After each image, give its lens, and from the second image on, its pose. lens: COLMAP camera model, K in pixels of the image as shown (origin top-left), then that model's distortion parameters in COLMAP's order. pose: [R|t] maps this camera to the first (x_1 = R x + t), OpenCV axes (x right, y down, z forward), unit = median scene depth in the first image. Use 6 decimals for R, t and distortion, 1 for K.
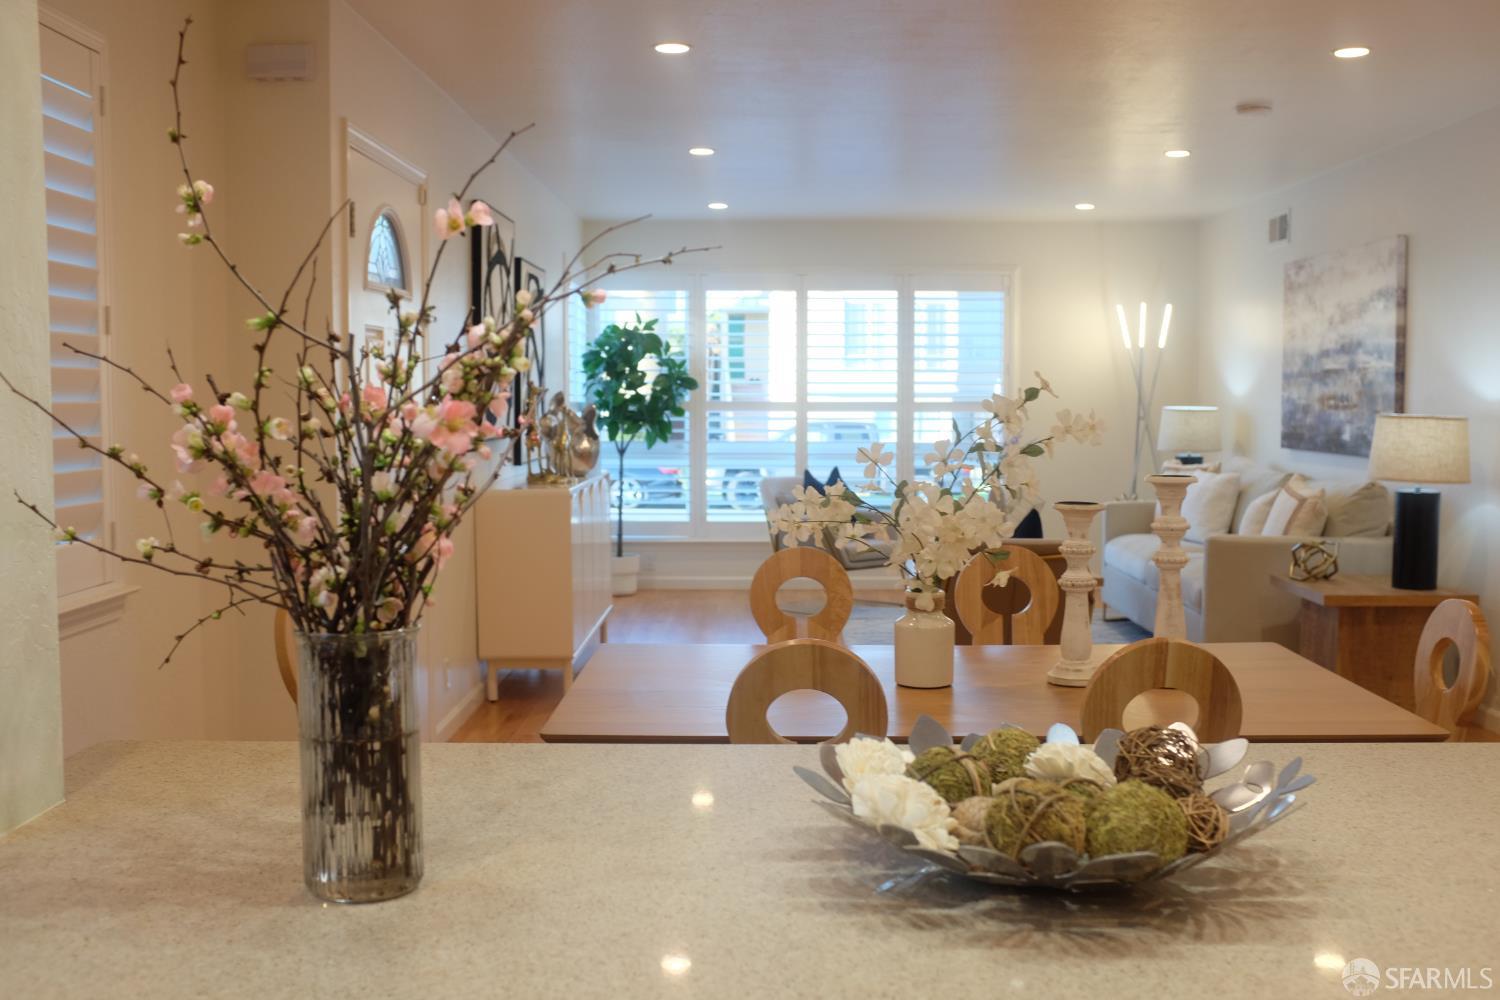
lens RADIAL K [[1504.0, 0, 764.5], [0, 1504.0, 500.4], [0, 0, 1]] dist [-0.049738, 0.000000]
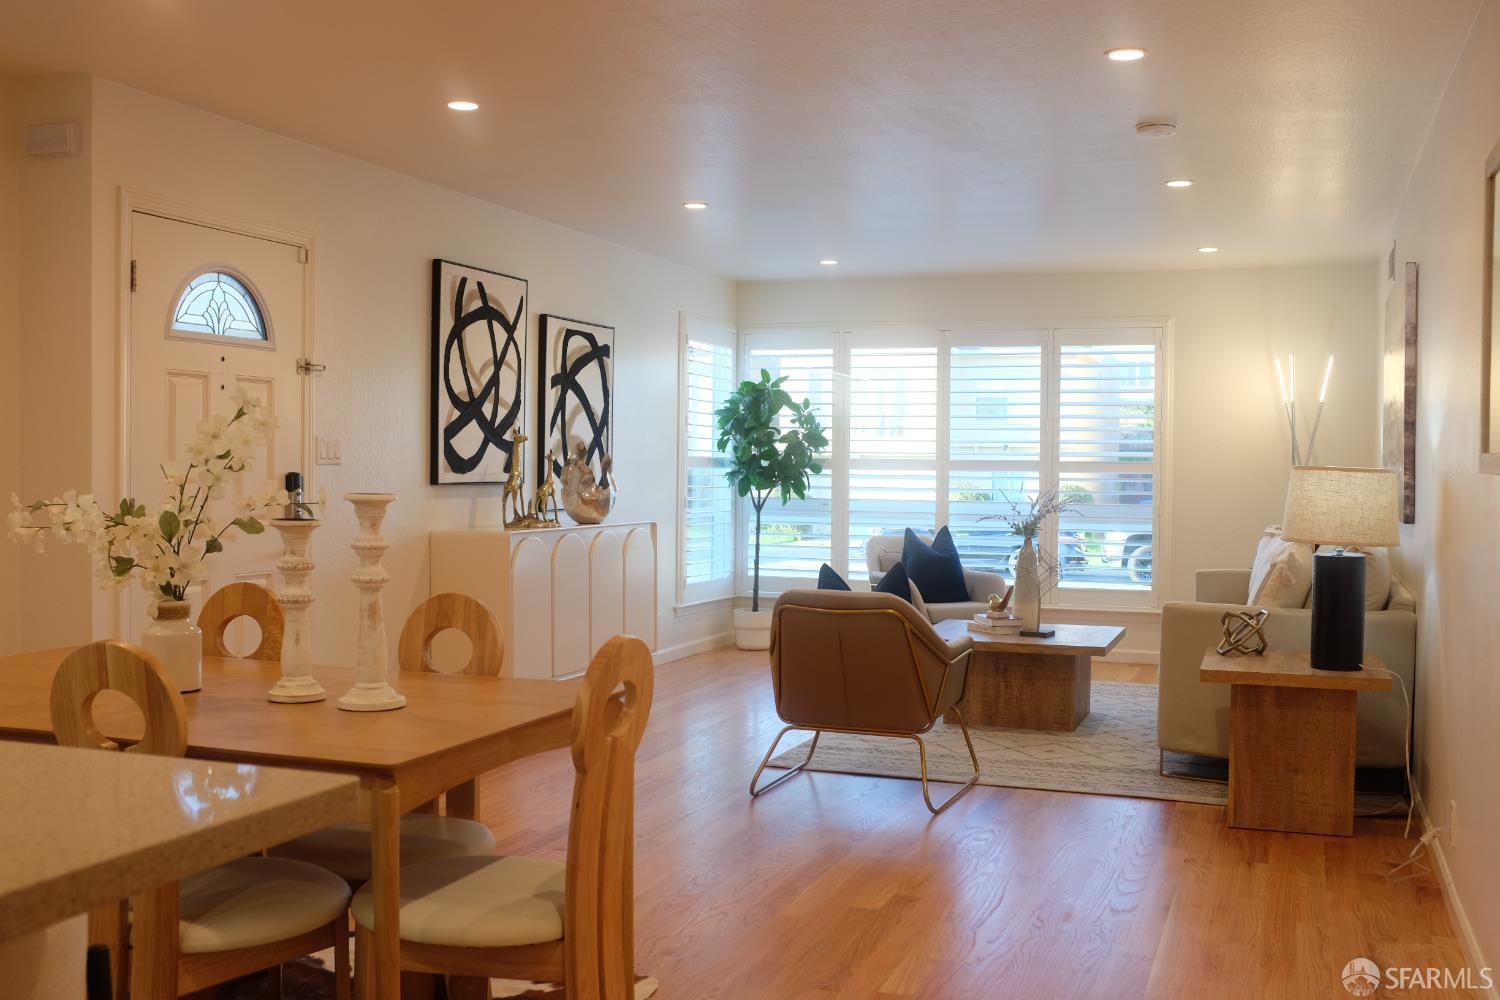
lens RADIAL K [[1504.0, 0, 761.8], [0, 1504.0, 505.8], [0, 0, 1]] dist [-0.049738, 0.000000]
pose [[0.942907, 0.018861, -0.332521, 0.244257], [-0.033945, 0.998638, -0.039613, 0.006388], [0.331321, 0.048639, 0.942263, 0.046993]]
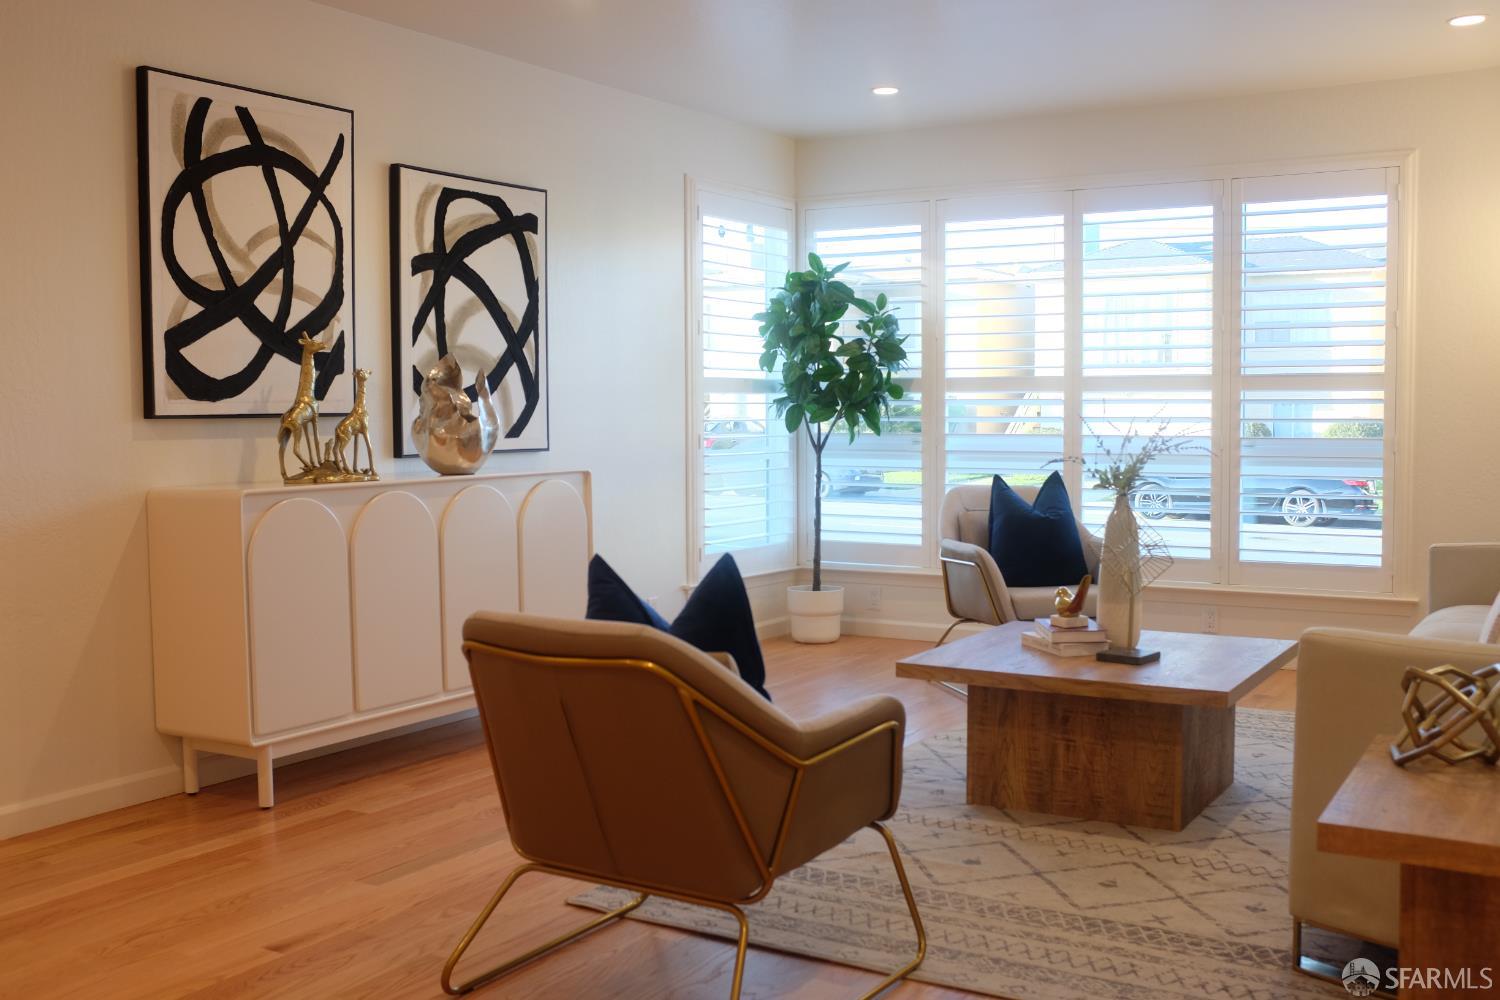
lens RADIAL K [[1504.0, 0, 753.0], [0, 1504.0, 502.3], [0, 0, 1]] dist [-0.049738, 0.000000]
pose [[0.859227, 0.028380, -0.510806, 0.254753], [-0.030450, 0.999527, 0.004313, -0.007673], [0.510687, 0.011848, 0.859685, 0.352275]]
